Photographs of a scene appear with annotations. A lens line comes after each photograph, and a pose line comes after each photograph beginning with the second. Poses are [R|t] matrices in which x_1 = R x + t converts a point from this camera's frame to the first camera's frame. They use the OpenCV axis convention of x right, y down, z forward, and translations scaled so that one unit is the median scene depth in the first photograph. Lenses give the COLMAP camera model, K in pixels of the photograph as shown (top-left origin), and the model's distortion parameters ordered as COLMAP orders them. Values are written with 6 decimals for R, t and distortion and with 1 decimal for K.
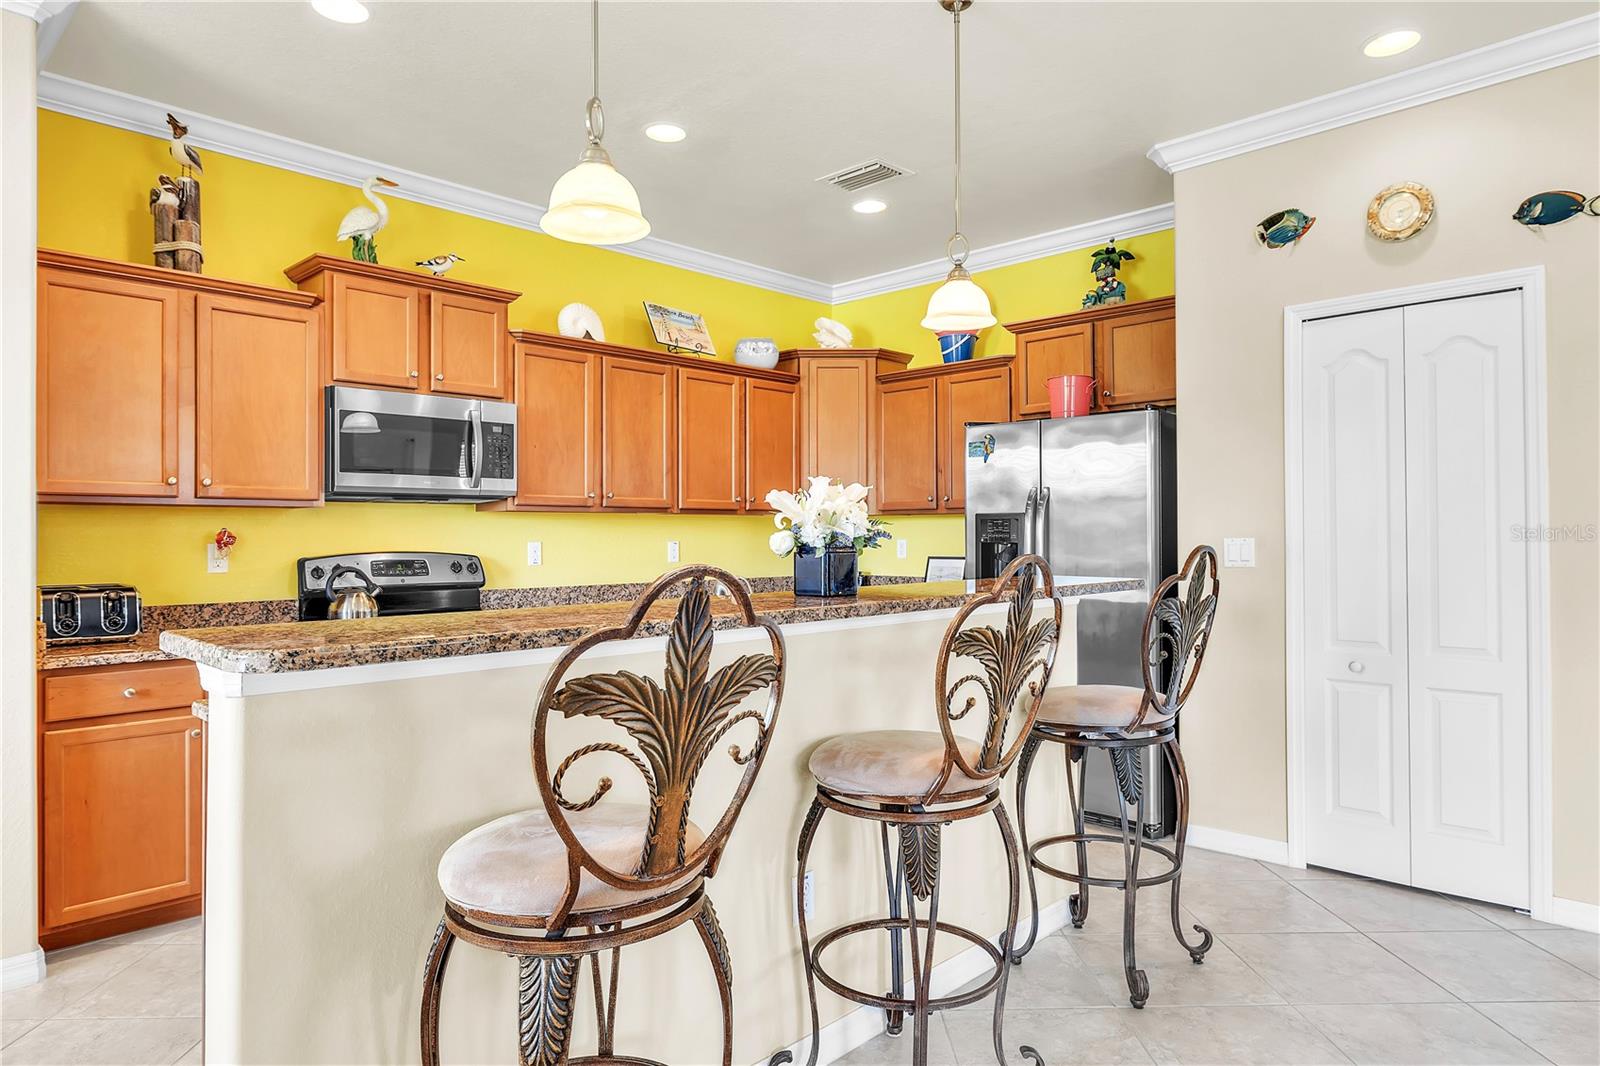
lens RADIAL K [[966.8, 0, 799.2], [0, 966.8, 533.2], [0, 0, 1]] dist [-0.005540, 0.001161]
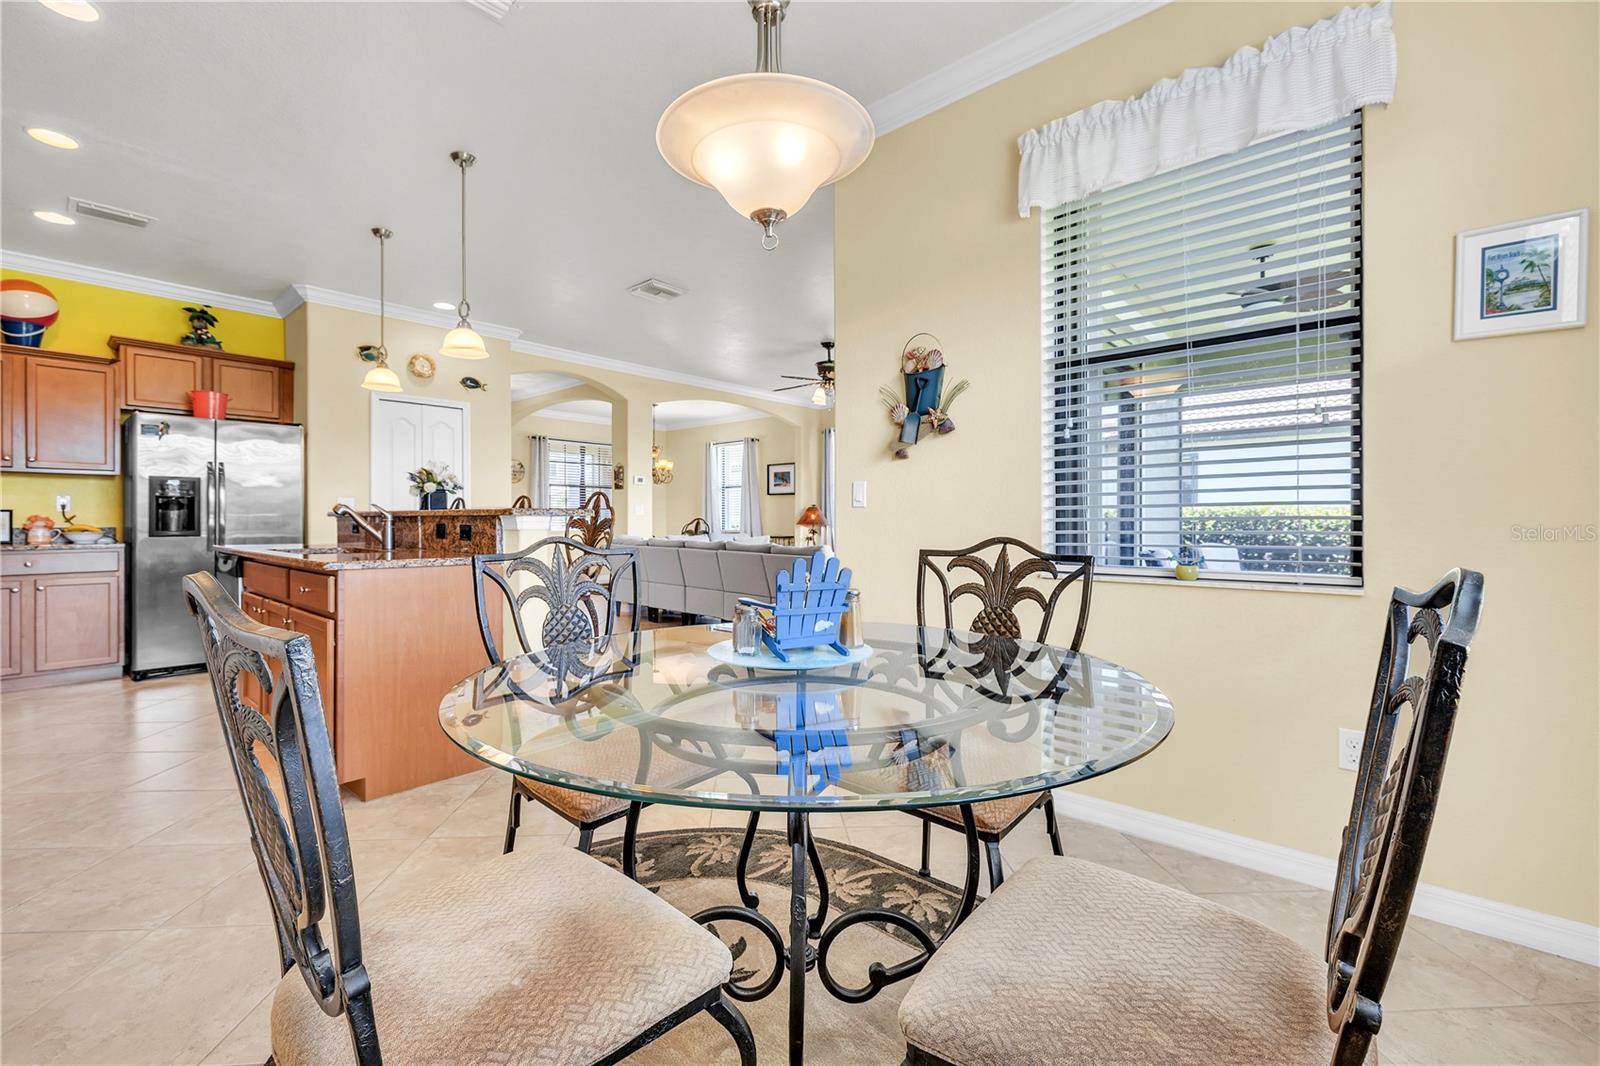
lens RADIAL K [[688.8, 0, 794.3], [0, 688.8, 521.2], [0, 0, 1]] dist [0.011805, -0.002000]
pose [[-0.043002, 0.003490, 0.999069, -0.940796], [-0.002758, 0.999990, -0.003611, 0.051019], [-0.999071, -0.002911, -0.042992, 0.107791]]
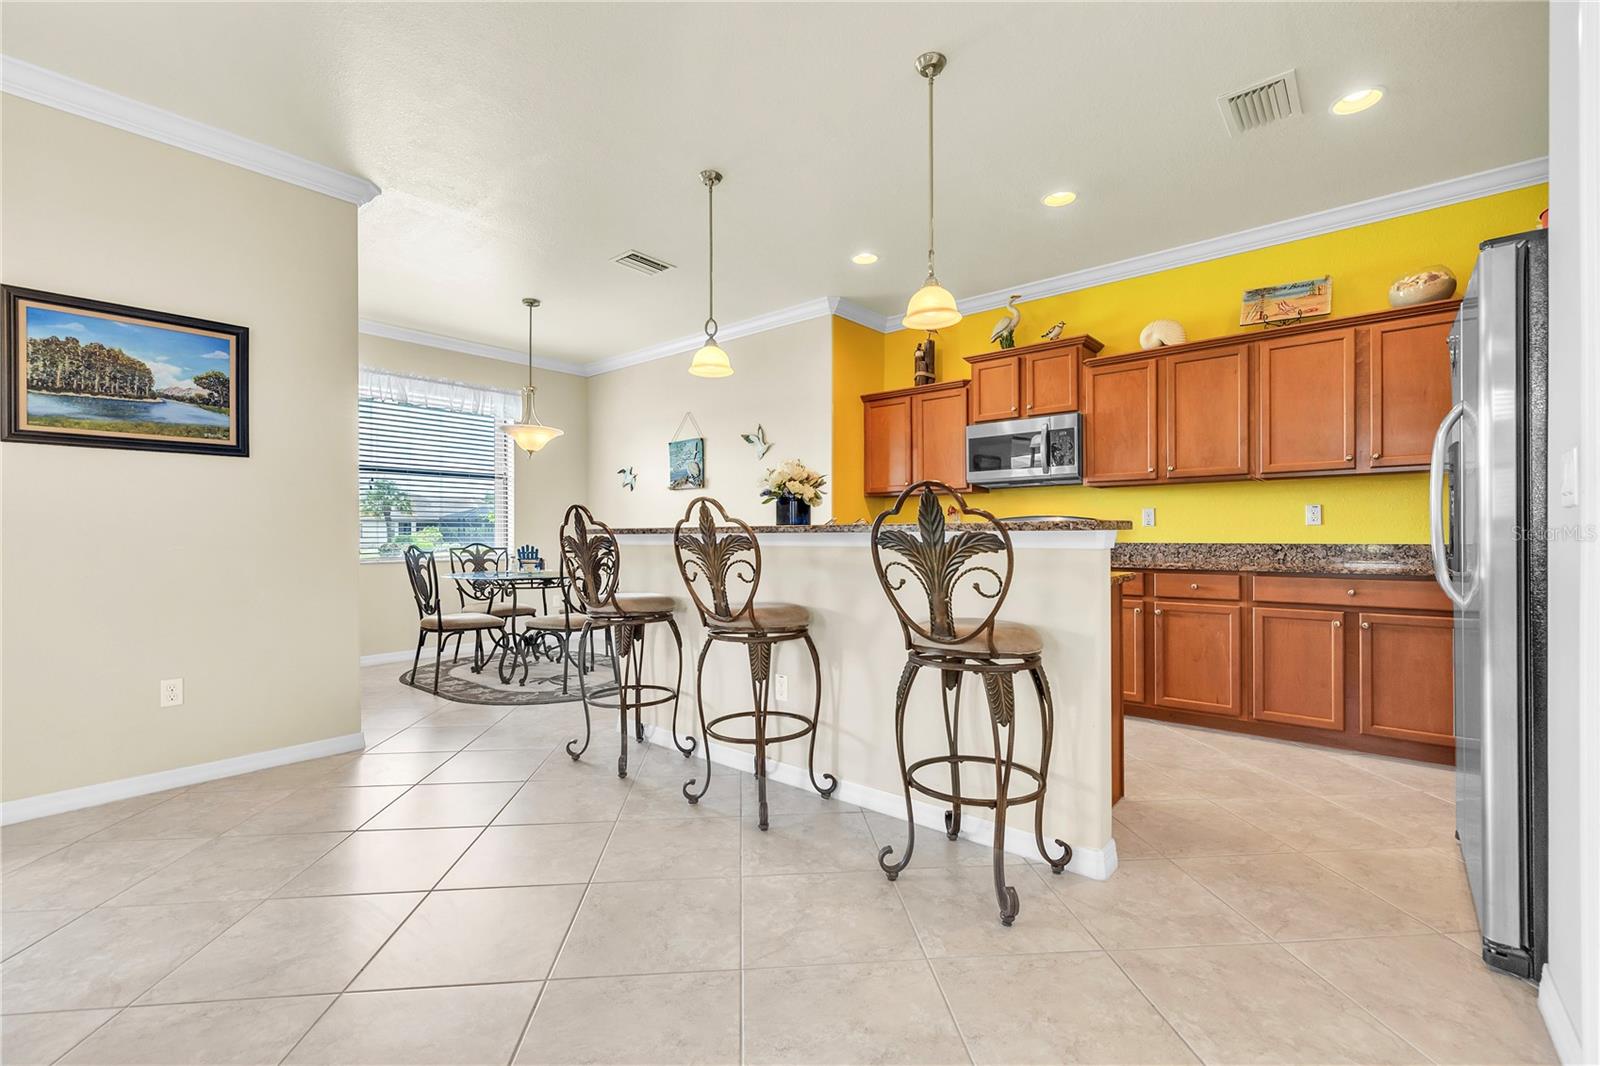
lens RADIAL K [[688.8, 0, 799.1], [0, 688.8, 540.0], [0, 0, 1]] dist [0.011805, -0.002000]
pose [[0.068849, 0.013855, -0.997531, 0.725428], [0.006730, 0.999874, 0.014352, 0.040153], [0.997604, -0.007701, 0.068747, 0.512390]]
